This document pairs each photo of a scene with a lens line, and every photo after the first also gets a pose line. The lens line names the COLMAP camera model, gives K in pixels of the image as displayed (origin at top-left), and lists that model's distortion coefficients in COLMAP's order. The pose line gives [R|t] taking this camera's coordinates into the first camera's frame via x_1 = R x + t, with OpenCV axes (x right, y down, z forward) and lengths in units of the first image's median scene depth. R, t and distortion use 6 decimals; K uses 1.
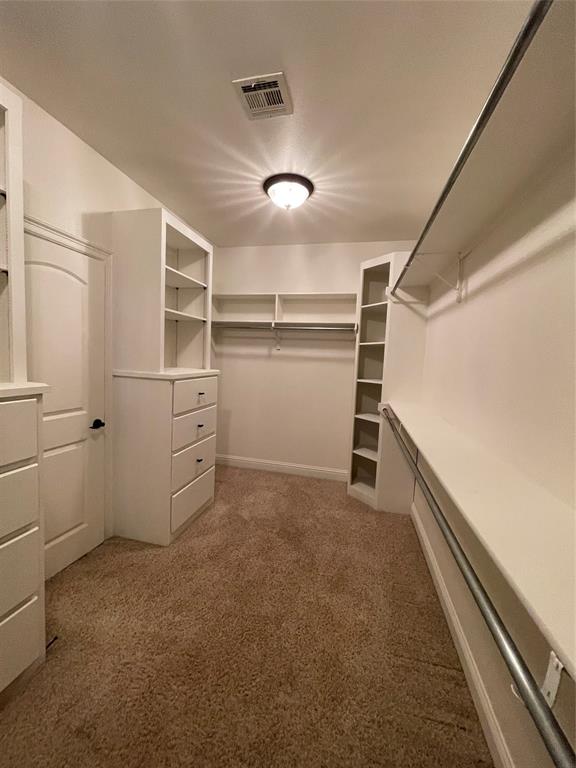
lens RADIAL K [[308.4, 0, 288.3], [0, 308.4, 383.6], [0, 0, 1]] dist [0.000816, 0.000075]
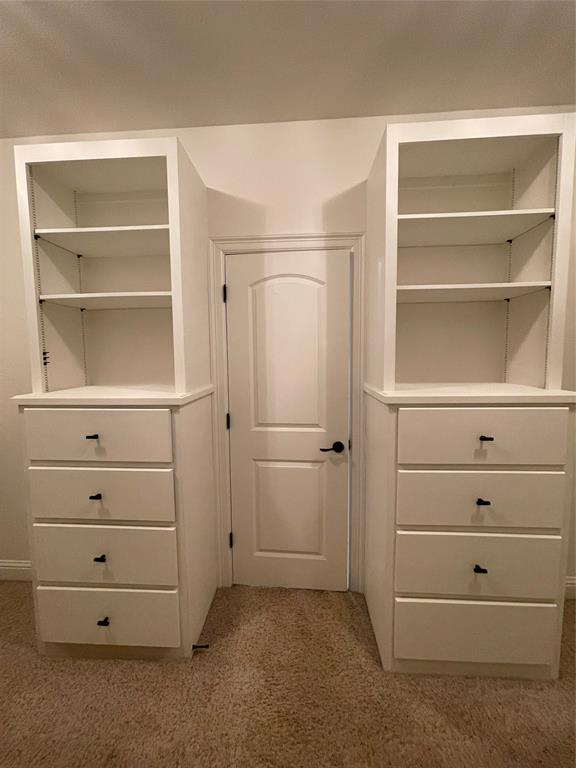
lens RADIAL K [[309.6, 0, 287.3], [0, 309.6, 379.5], [0, 0, 1]] dist [-0.002227, -0.000578]
pose [[0.169880, 0.032883, -0.984916, 0.179615], [-0.066820, 0.997527, 0.021779, -0.061875], [0.983197, 0.062112, 0.171657, 0.720870]]
